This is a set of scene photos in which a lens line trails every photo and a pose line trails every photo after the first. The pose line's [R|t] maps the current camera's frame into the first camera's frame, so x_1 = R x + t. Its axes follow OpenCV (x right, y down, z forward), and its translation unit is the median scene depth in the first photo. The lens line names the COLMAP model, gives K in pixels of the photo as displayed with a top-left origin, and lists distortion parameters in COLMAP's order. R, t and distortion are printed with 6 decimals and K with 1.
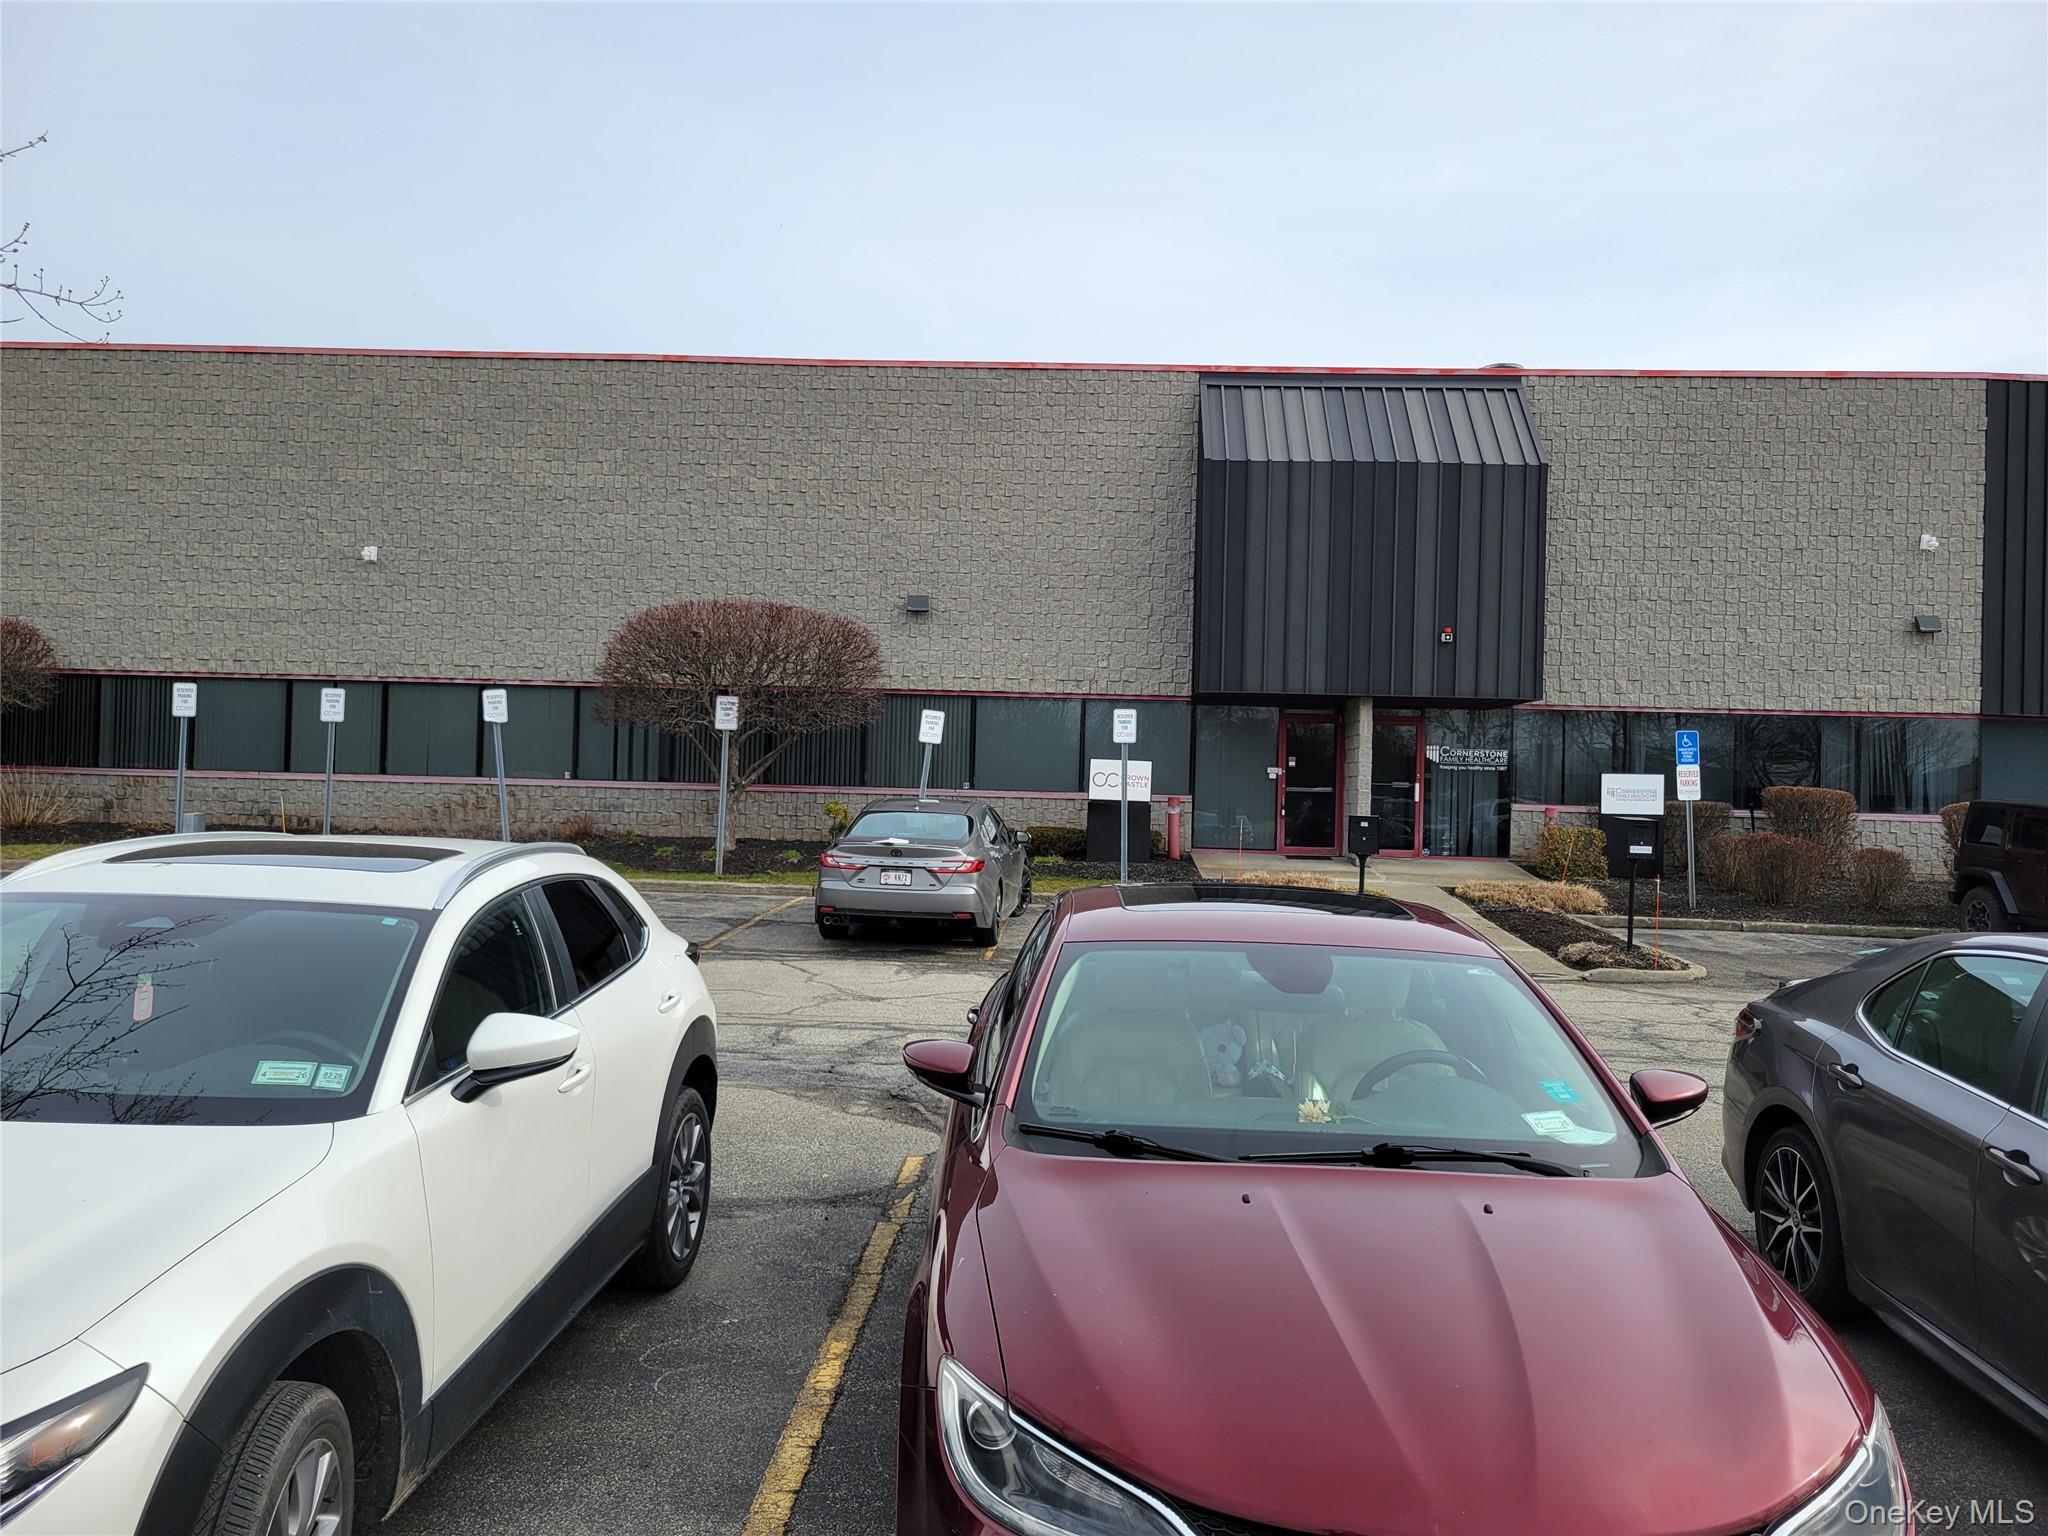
lens RADIAL K [[1537.7, 0, 1028.2], [0, 1537.7, 755.6], [0, 0, 1]] dist [0.066971, -0.047501]
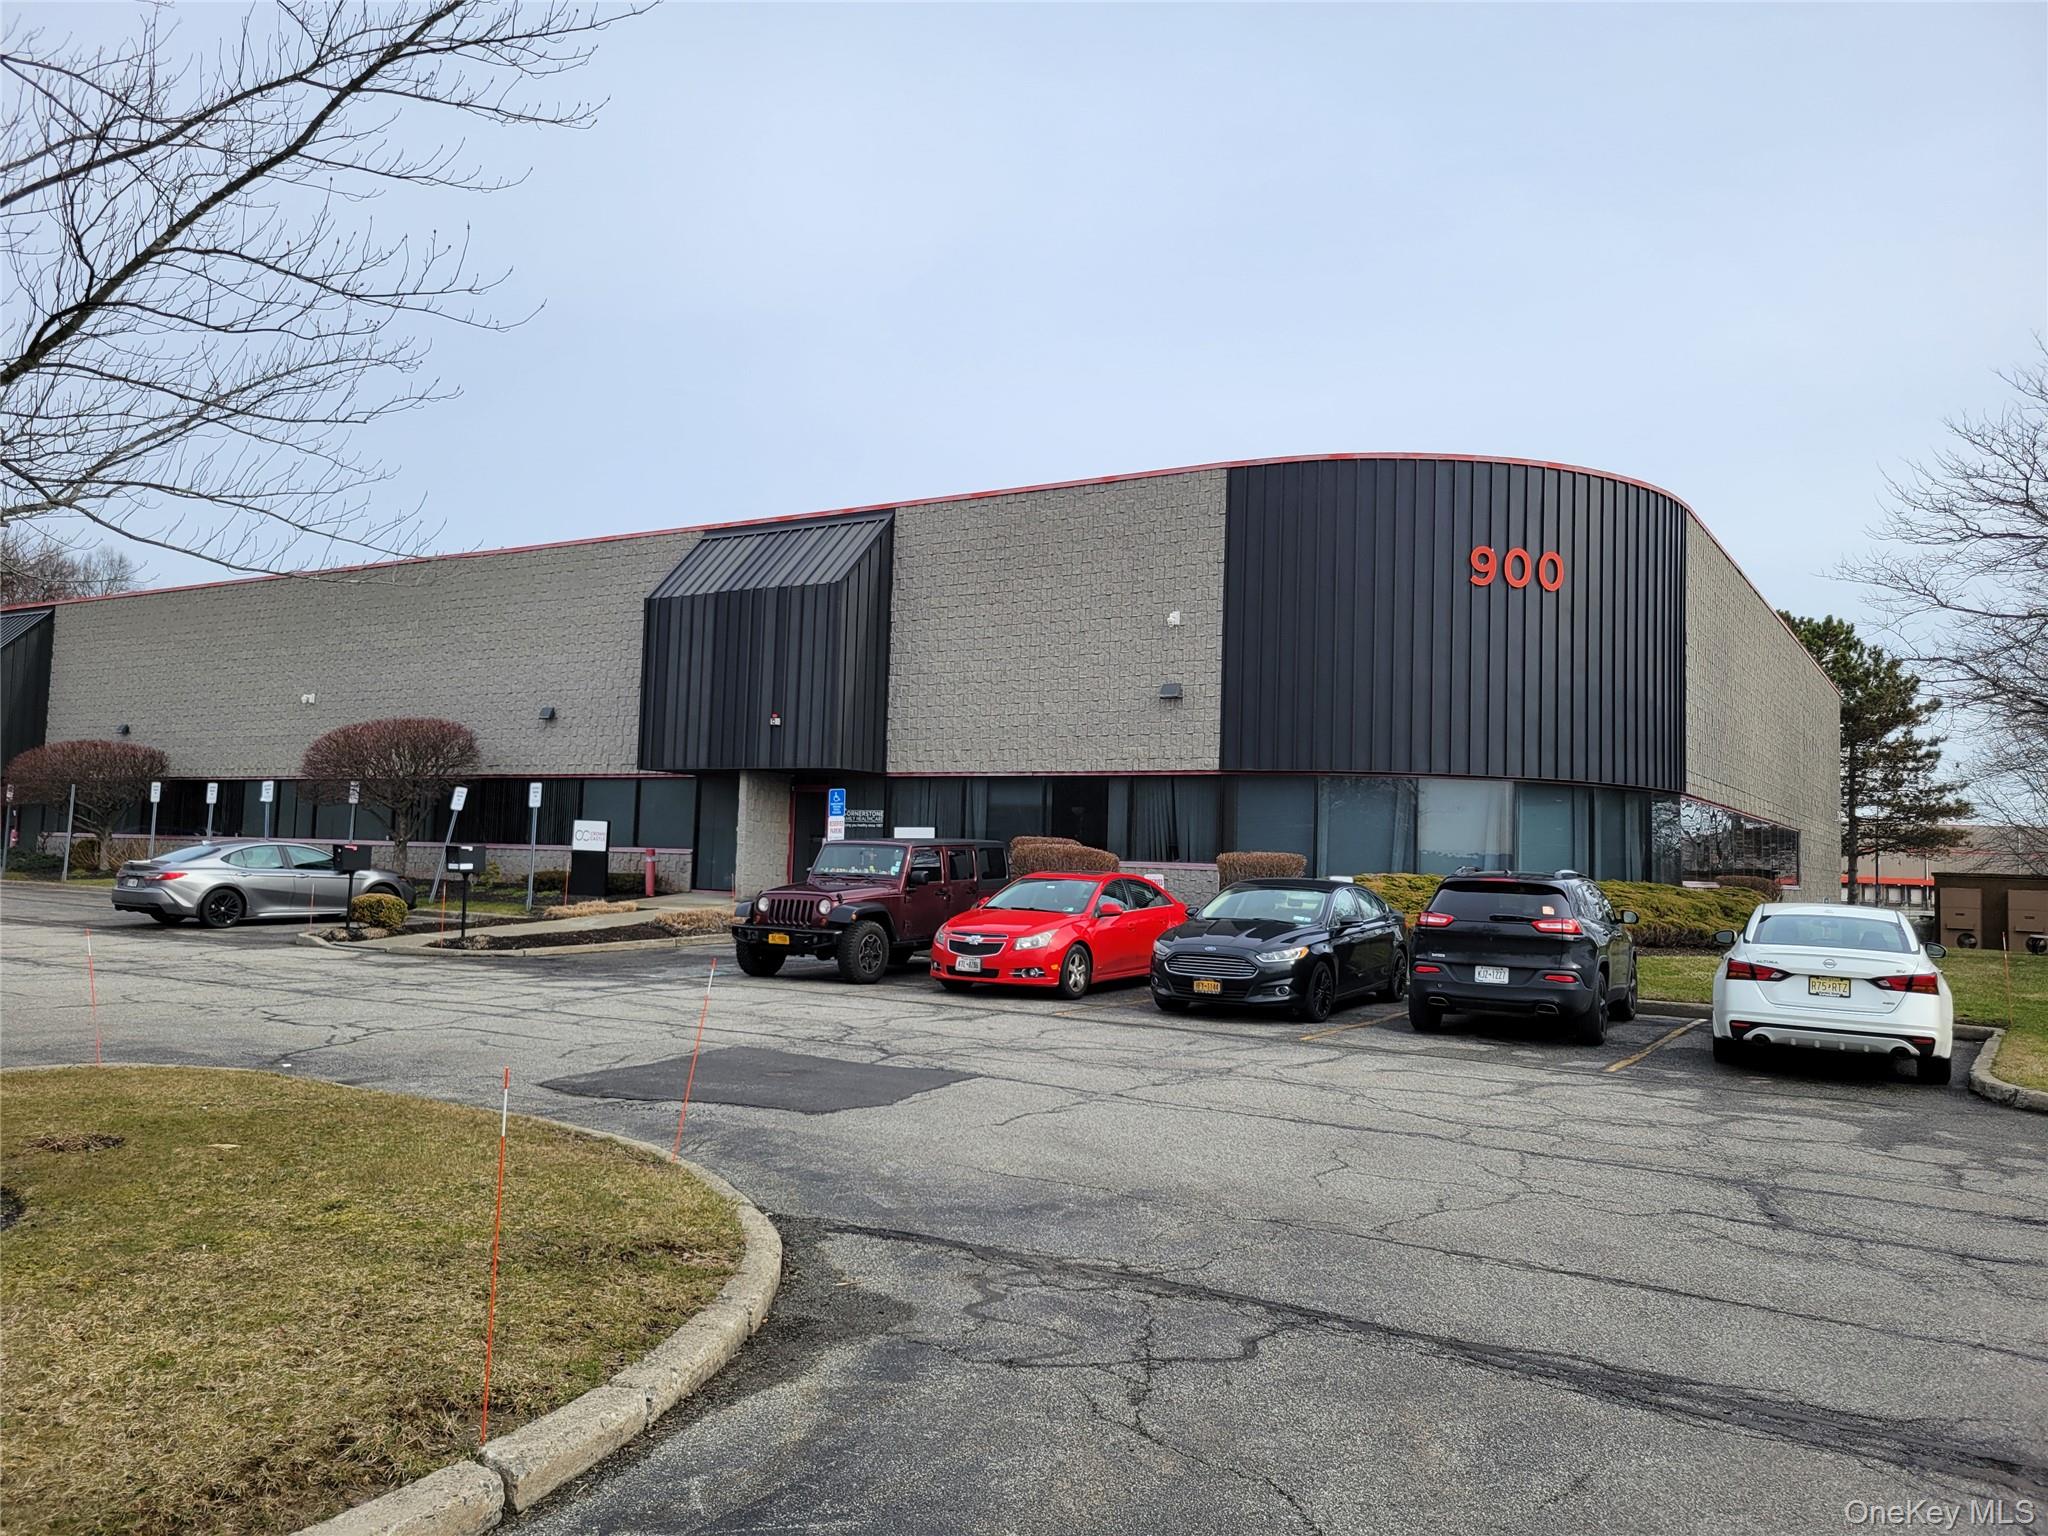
lens RADIAL K [[1537.7, 0, 1030.1], [0, 1537.7, 750.6], [0, 0, 1]] dist [0.066971, -0.047501]
pose [[0.863598, -0.035261, -0.502946, 1.032215], [0.004432, 0.998044, -0.062361, 0.026224], [0.504161, 0.051626, 0.862065, 0.003589]]
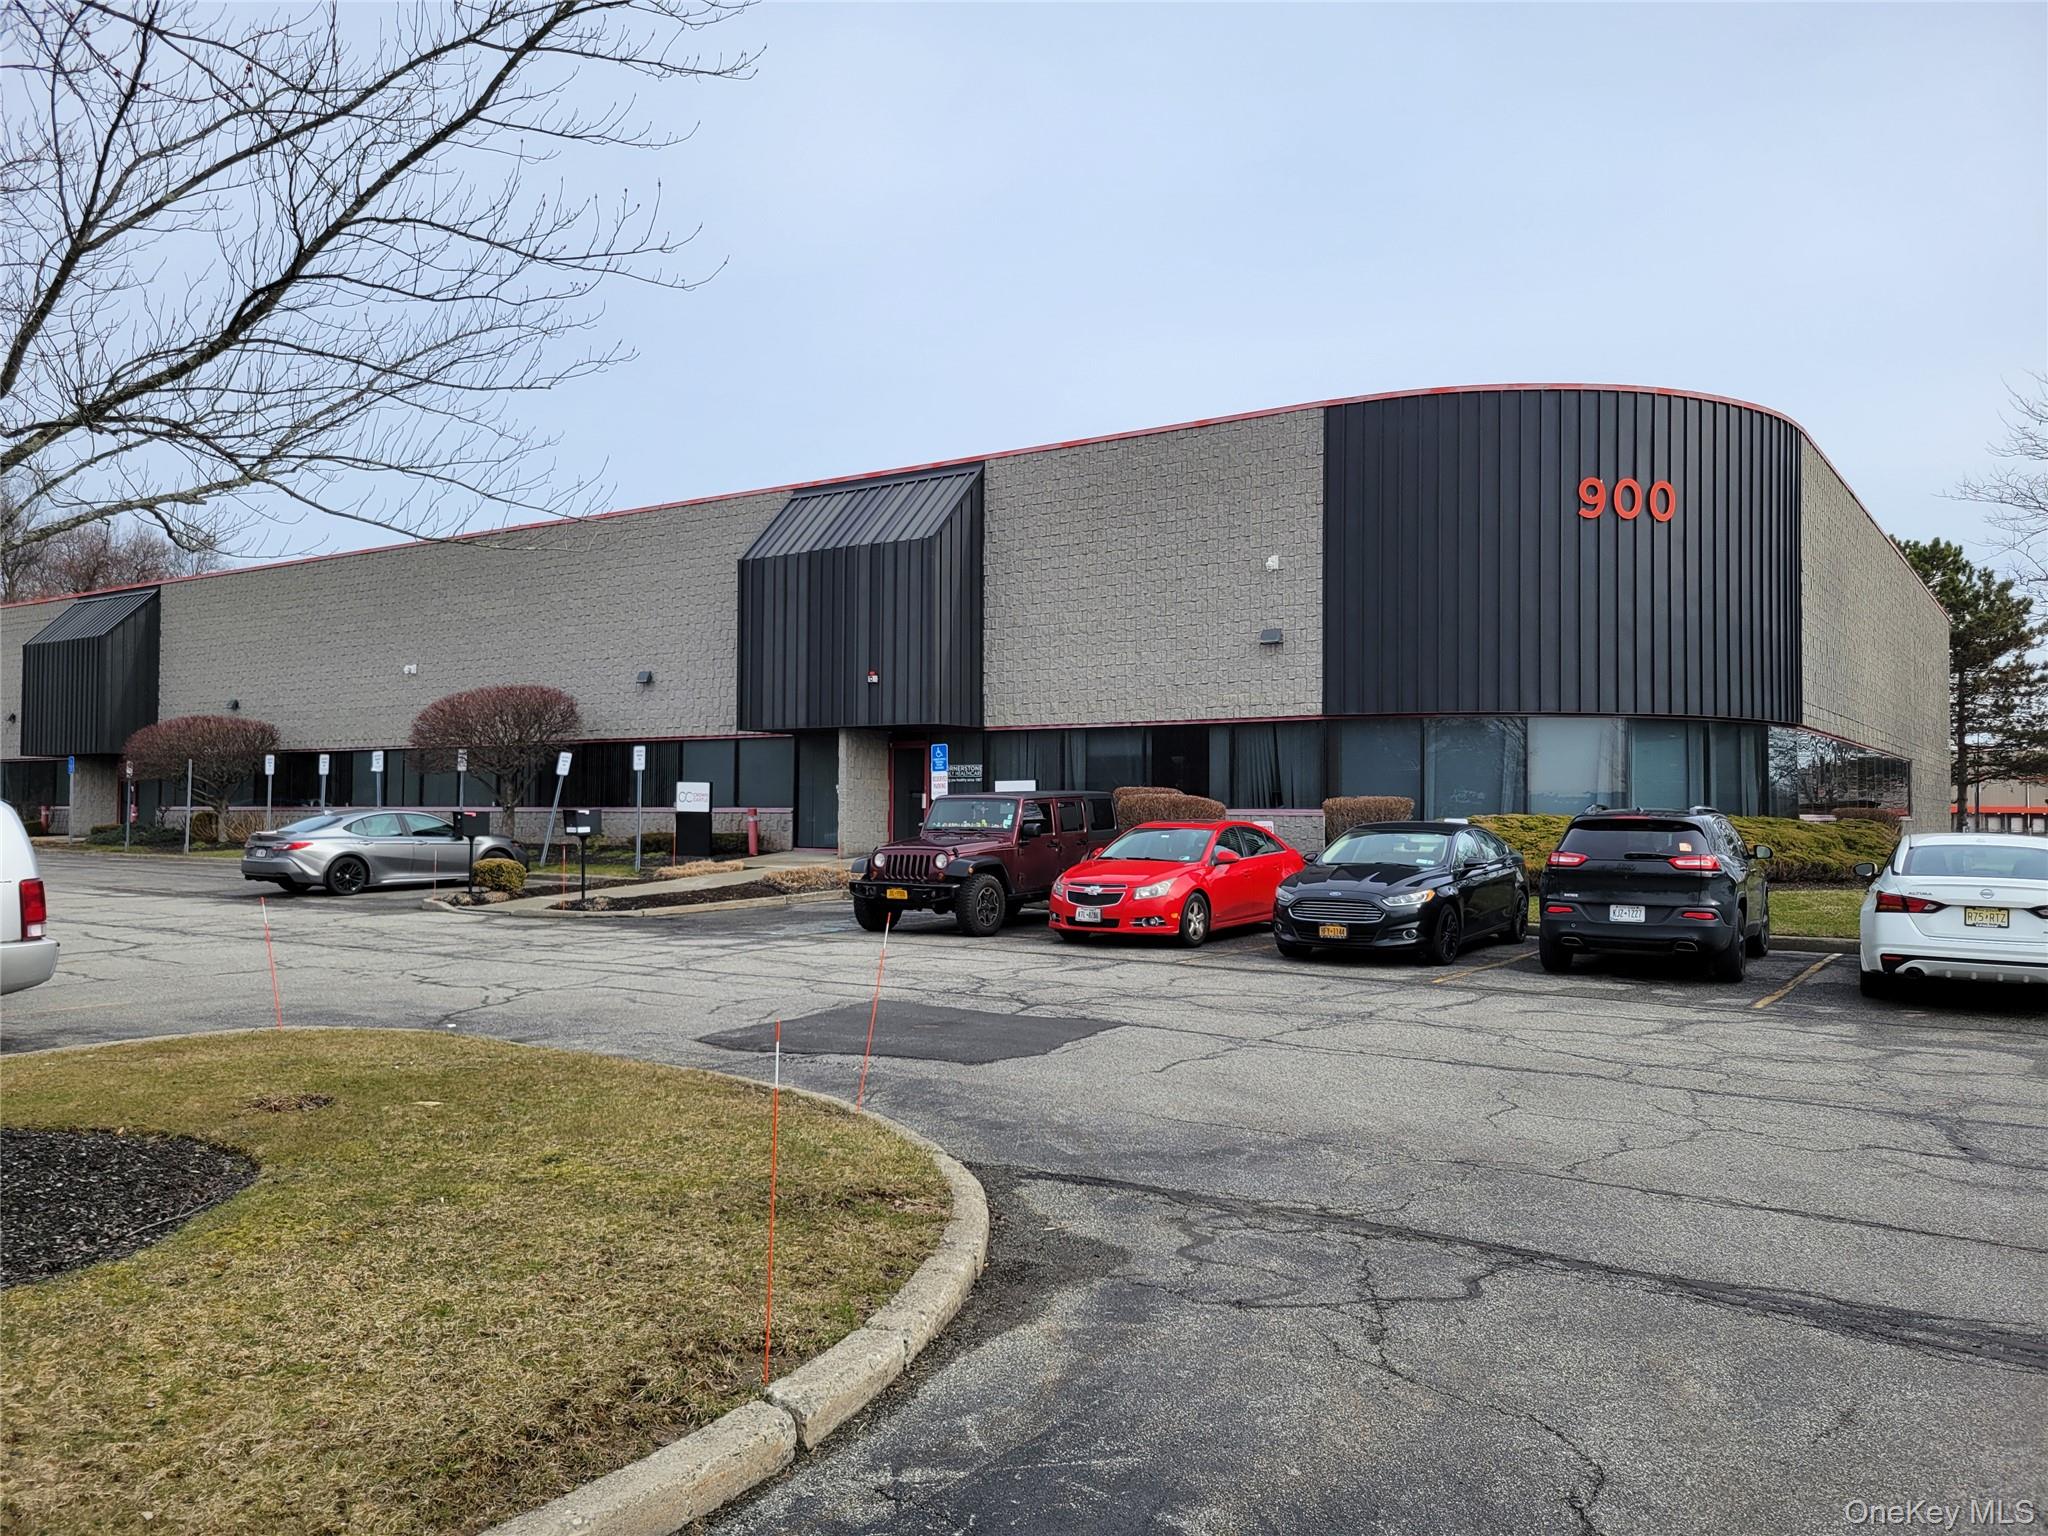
lens RADIAL K [[1537.7, 0, 1041.9], [0, 1537.7, 768.1], [0, 0, 1]] dist [0.066971, -0.047501]
pose [[0.841602, -0.036293, -0.538877, 1.015363], [0.029905, 0.999340, -0.020601, 0.026283], [0.539270, 0.001223, 0.842132, -0.005239]]
